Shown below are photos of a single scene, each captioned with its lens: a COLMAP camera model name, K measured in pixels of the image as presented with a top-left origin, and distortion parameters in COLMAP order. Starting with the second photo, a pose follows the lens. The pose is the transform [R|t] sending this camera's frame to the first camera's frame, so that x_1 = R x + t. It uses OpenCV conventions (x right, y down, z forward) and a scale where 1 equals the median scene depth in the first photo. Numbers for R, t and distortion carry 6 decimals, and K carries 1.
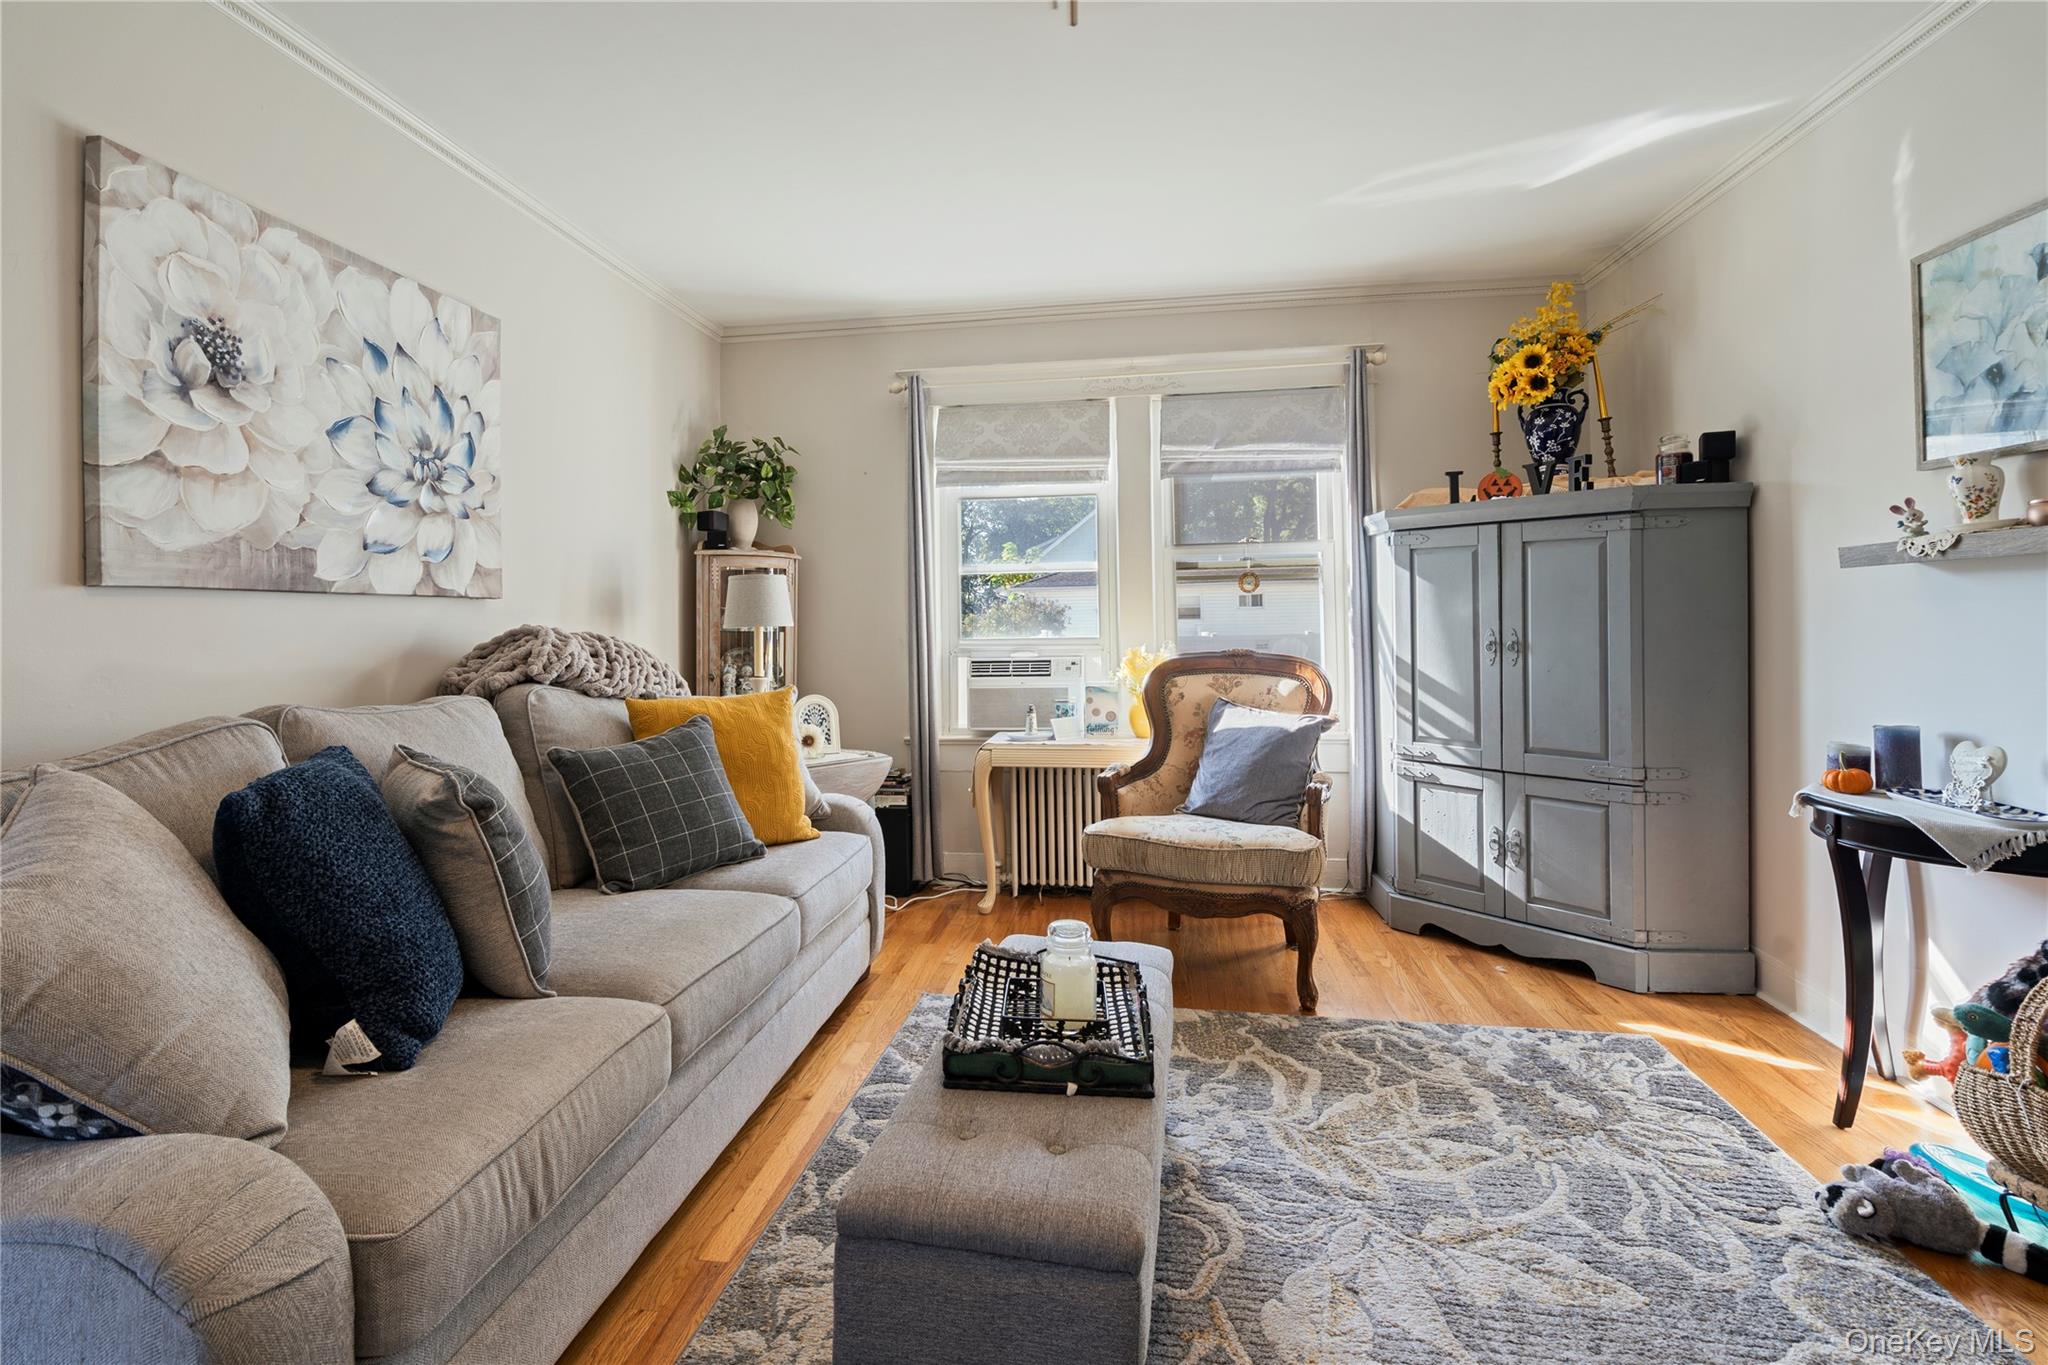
lens RADIAL K [[942.8, 0, 1003.1], [0, 942.8, 620.4], [0, 0, 1]] dist [-0.003088, 0.000203]
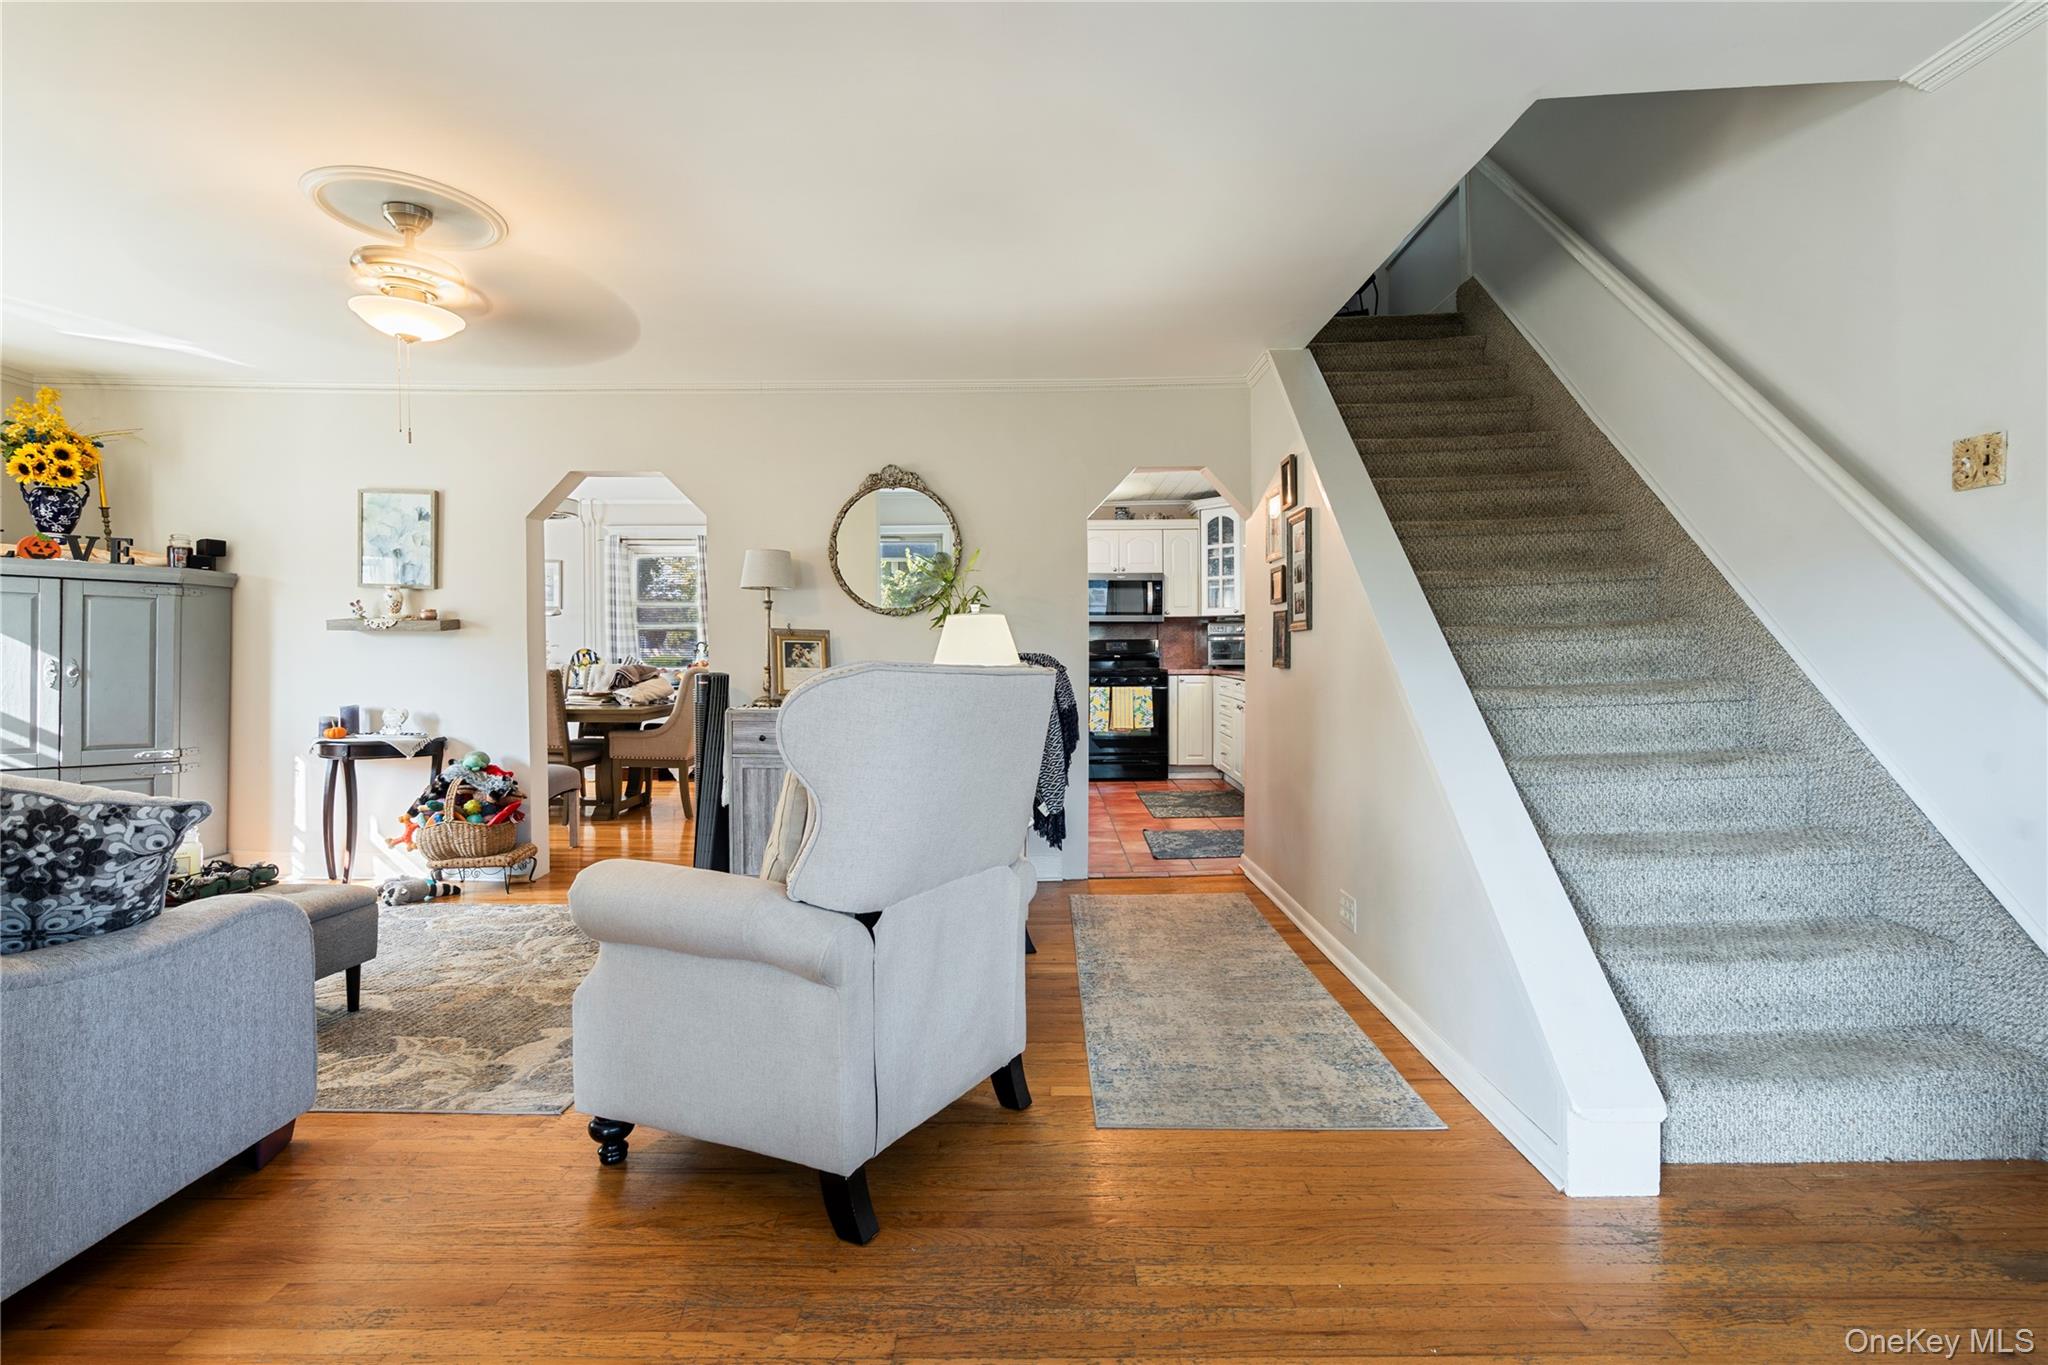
lens RADIAL K [[942.8, 0, 1026.4], [0, 942.8, 670.9], [0, 0, 1]] dist [-0.003088, 0.000203]
pose [[-0.138426, -0.002177, 0.990370, -1.054508], [-0.007980, 0.999968, 0.001082, 0.014464], [-0.990341, -0.007753, -0.138439, -0.169248]]
